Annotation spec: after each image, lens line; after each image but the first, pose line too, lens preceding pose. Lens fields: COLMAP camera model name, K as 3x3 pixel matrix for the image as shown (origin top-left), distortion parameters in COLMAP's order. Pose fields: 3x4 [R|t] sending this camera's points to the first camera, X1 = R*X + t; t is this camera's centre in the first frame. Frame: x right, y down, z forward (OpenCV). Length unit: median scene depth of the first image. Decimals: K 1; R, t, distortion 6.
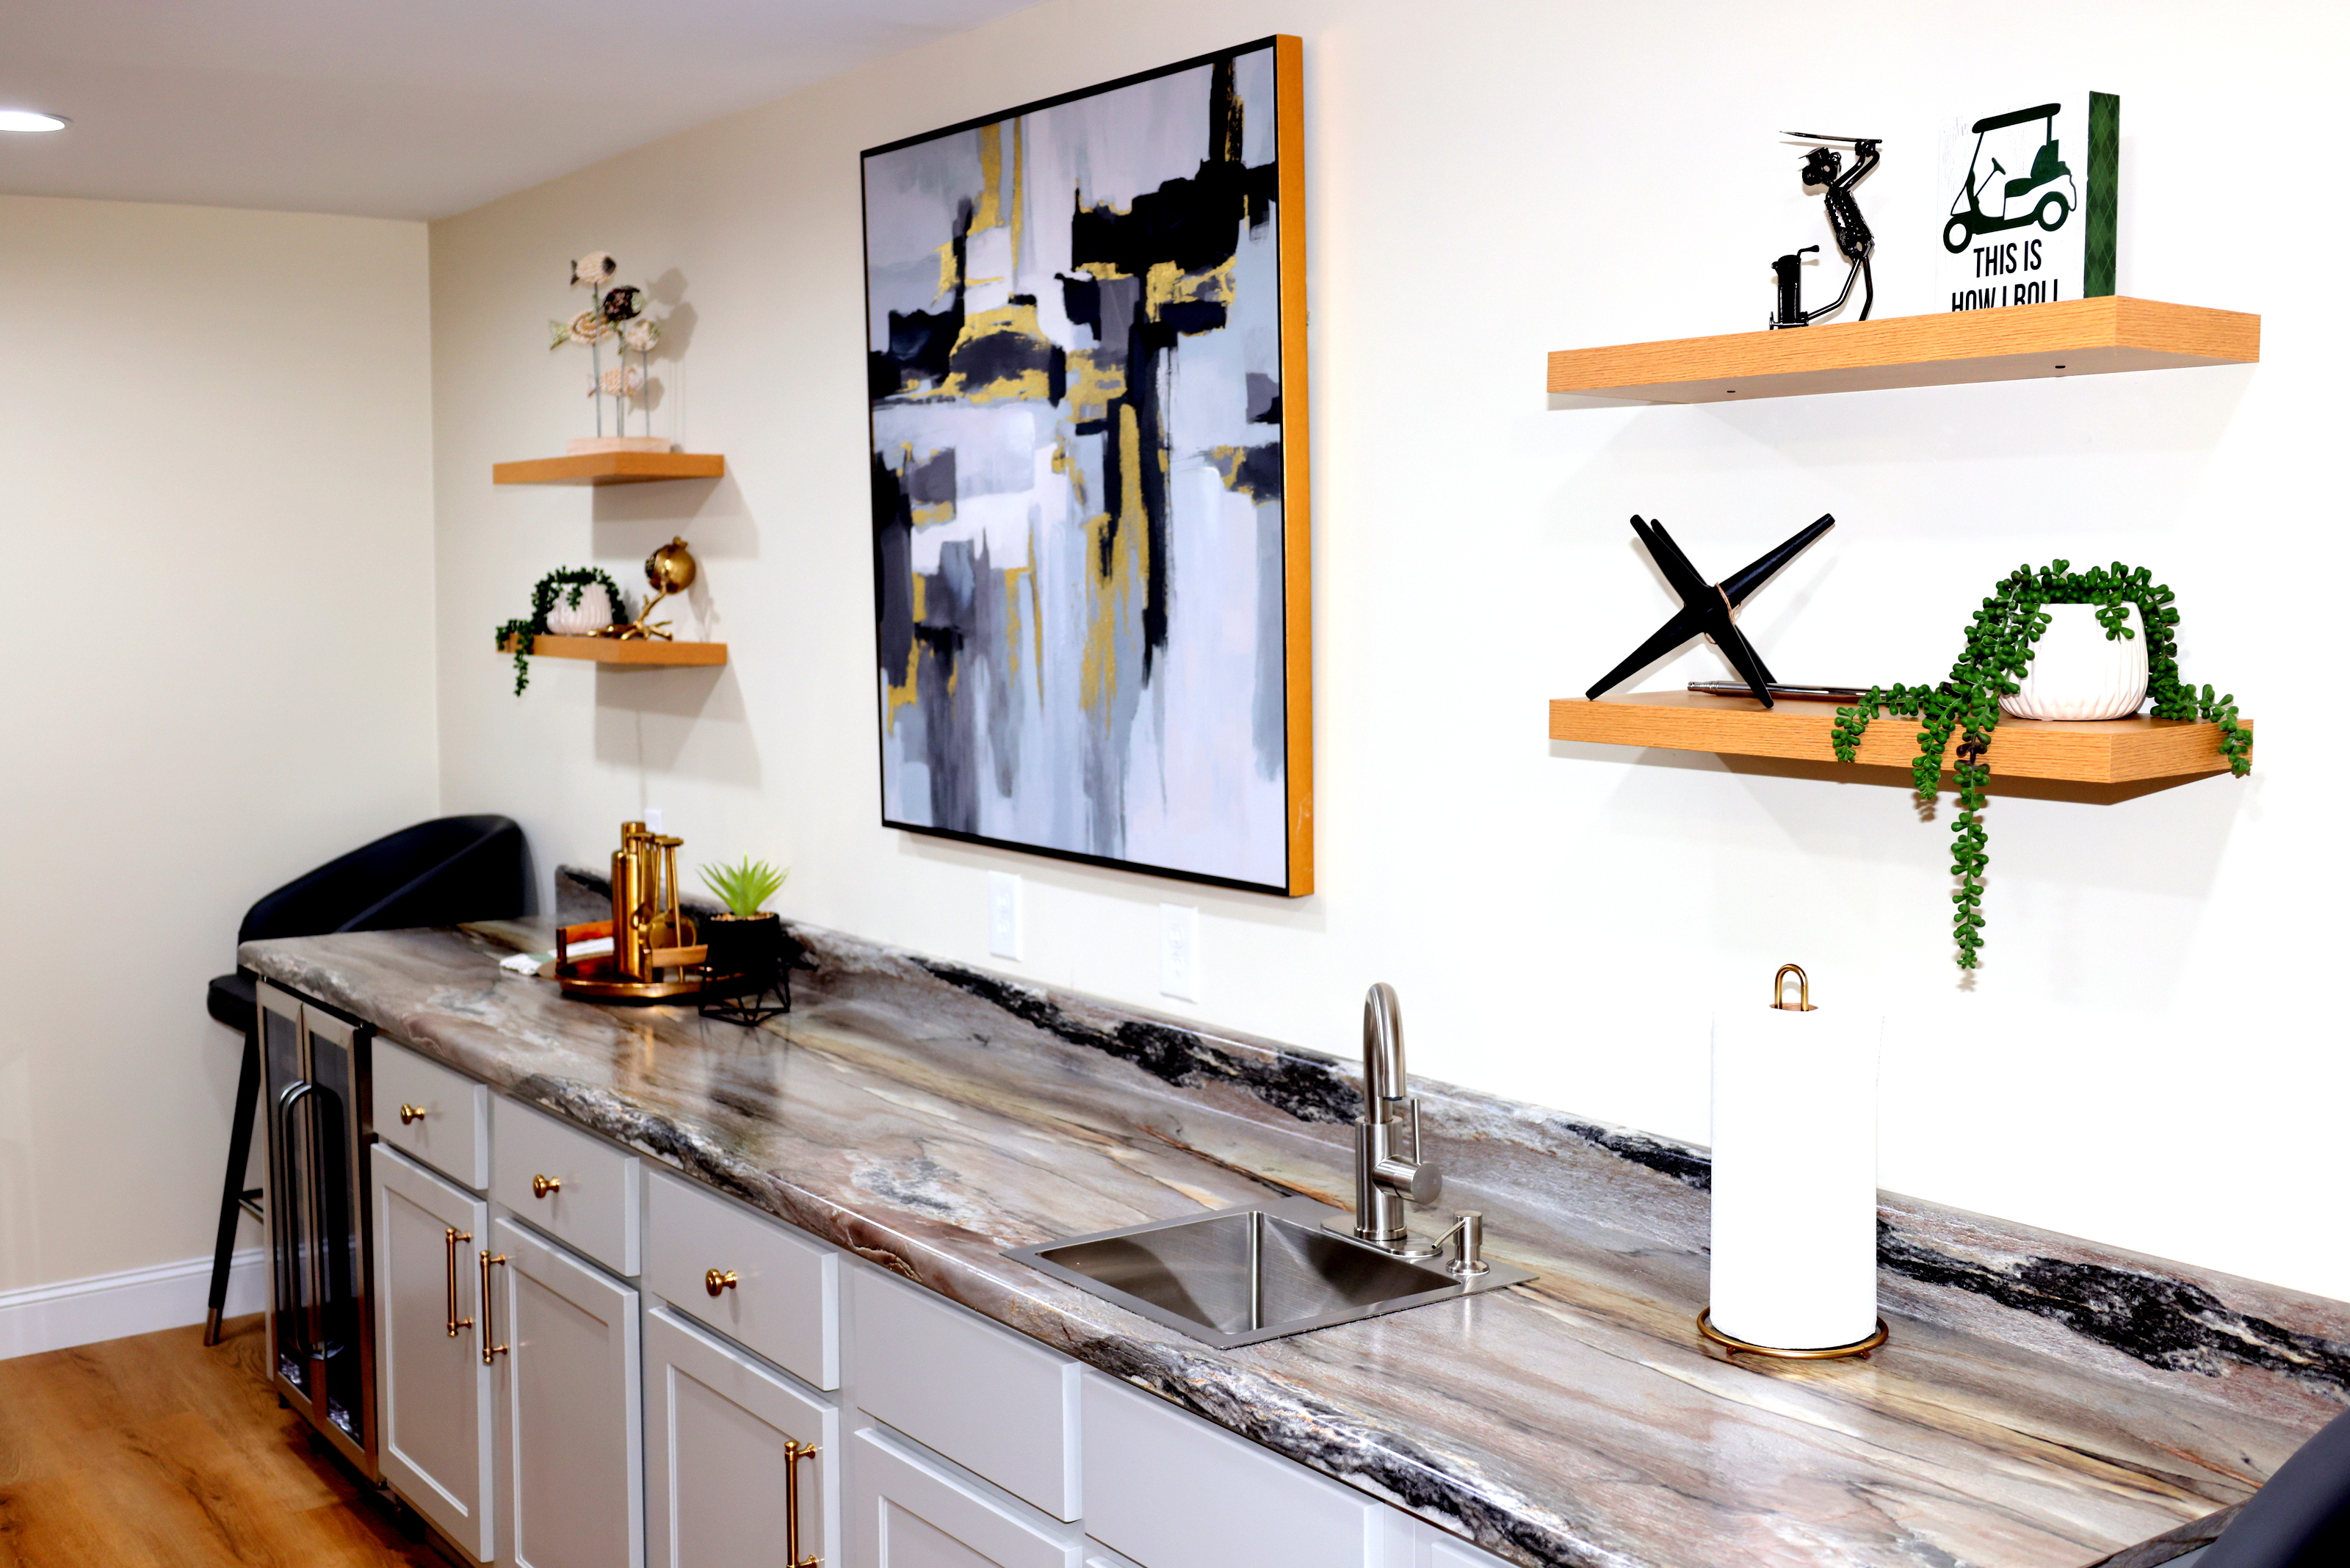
lens RADIAL K [[2558.6, 0, 1176.0], [0, 2558.6, 783.6], [0, 0, 1]] dist [0.014072, 0.000000]
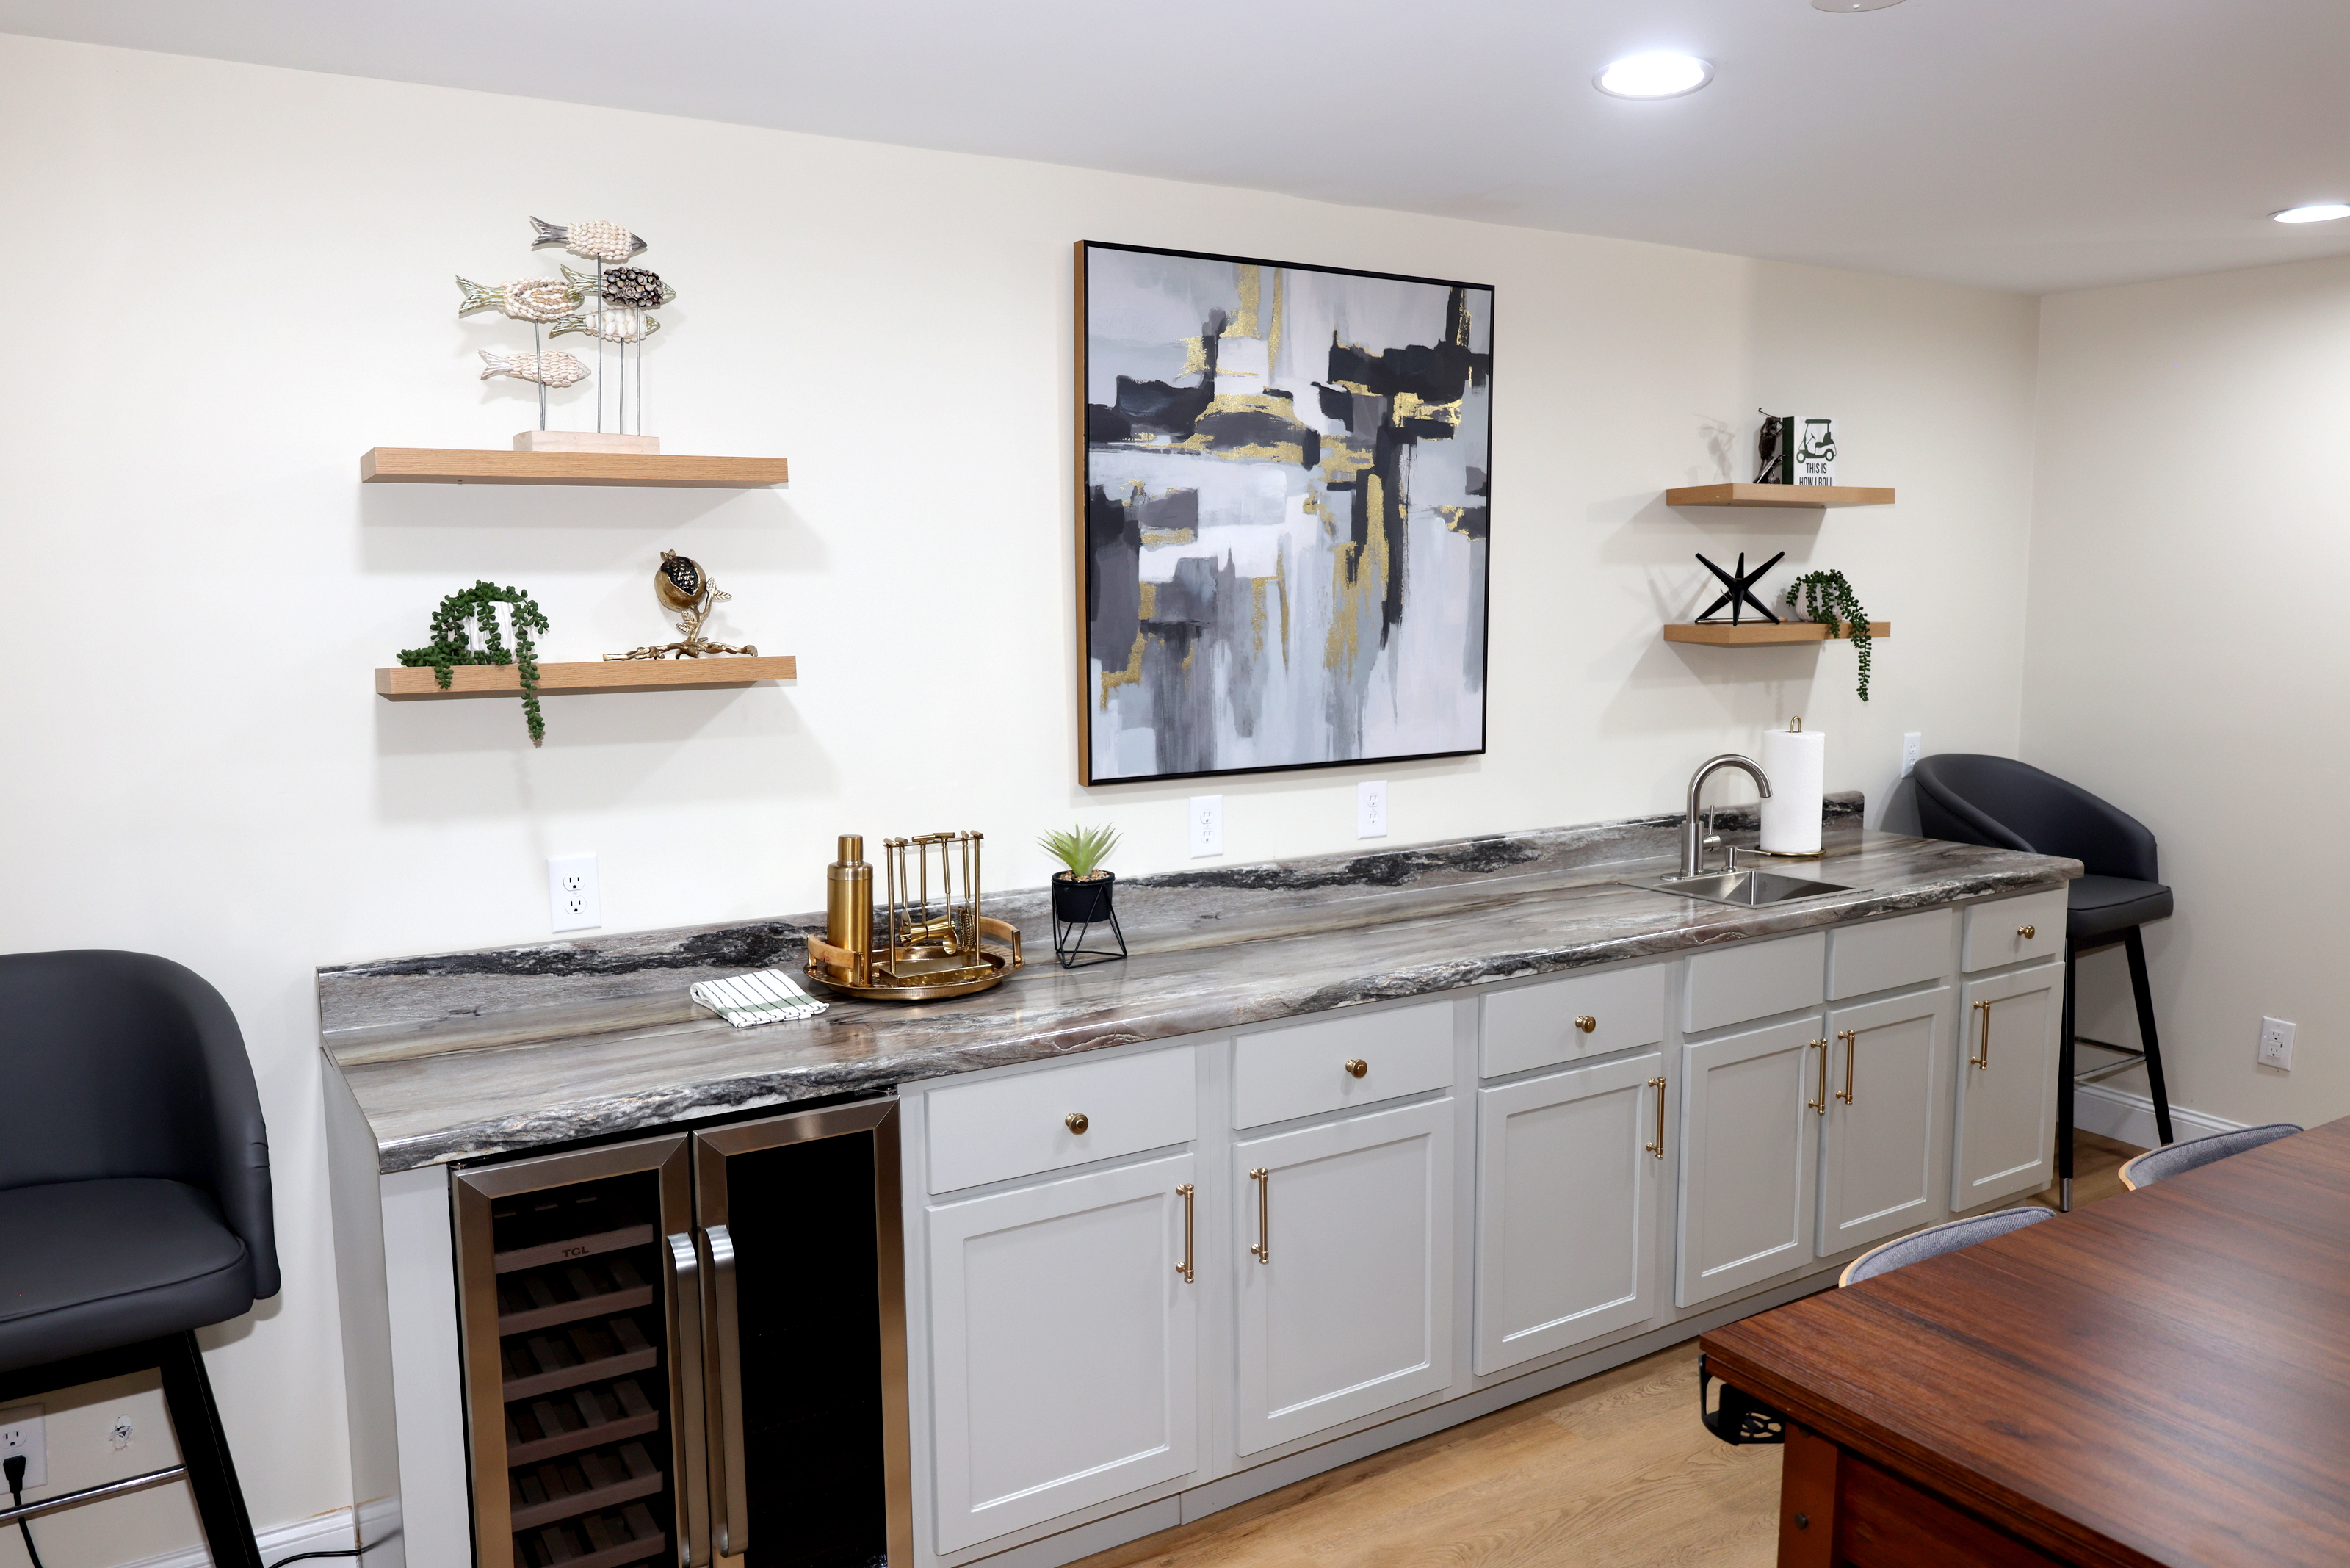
lens RADIAL K [[1691.6, 0, 1175.1], [0, 1691.6, 784.0], [0, 0, 1]] dist [-0.000149, -0.000335]
pose [[0.046664, -0.106084, 0.993262, -1.069717], [0.101742, 0.989678, 0.100921, -0.072555], [-0.993716, 0.096347, 0.056976, 1.044318]]
